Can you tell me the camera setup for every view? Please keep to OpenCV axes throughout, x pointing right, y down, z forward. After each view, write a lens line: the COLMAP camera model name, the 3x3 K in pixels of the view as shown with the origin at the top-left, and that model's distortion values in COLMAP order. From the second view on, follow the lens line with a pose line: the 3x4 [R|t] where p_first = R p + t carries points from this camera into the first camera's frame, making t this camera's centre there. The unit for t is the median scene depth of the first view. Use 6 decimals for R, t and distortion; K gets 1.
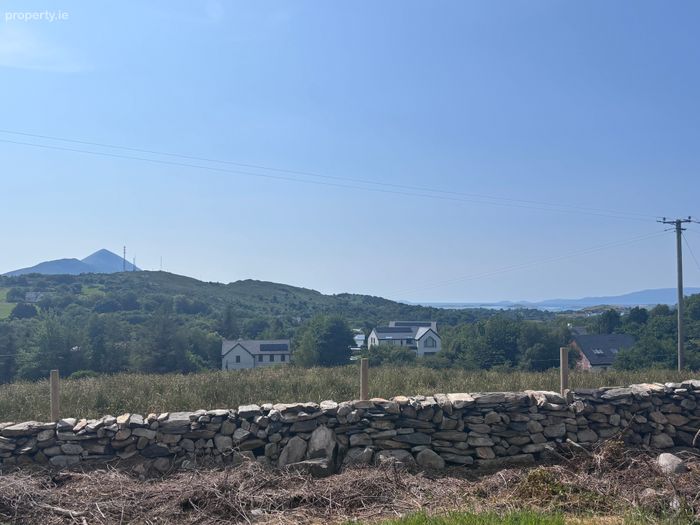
lens RADIAL K [[702.4, 0, 350.0], [0, 702.4, 262.5], [0, 0, 1]] dist [0.003575, 0.021187]
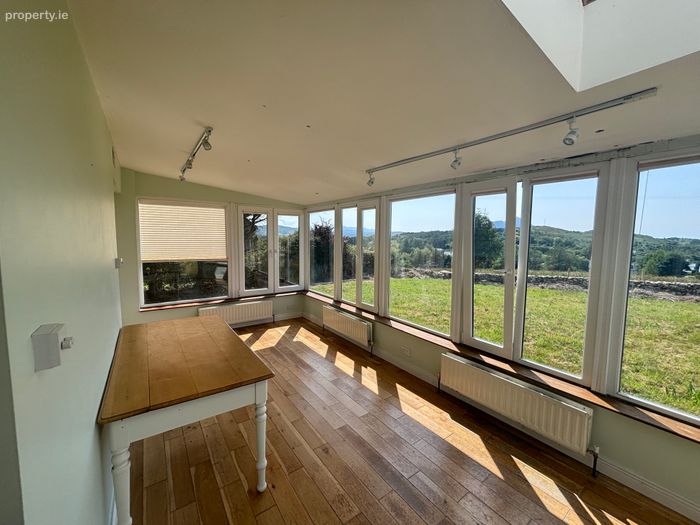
lens RADIAL K [[292.6, 0, 350.0], [0, 292.6, 262.5], [0, 0, 1]] dist [0.014261, -0.000239]
pose [[0.680131, 0.077275, -0.729006, -0.314115], [0.024273, 0.991510, 0.127746, -0.200864], [0.732689, -0.104579, 0.672481, -1.768808]]
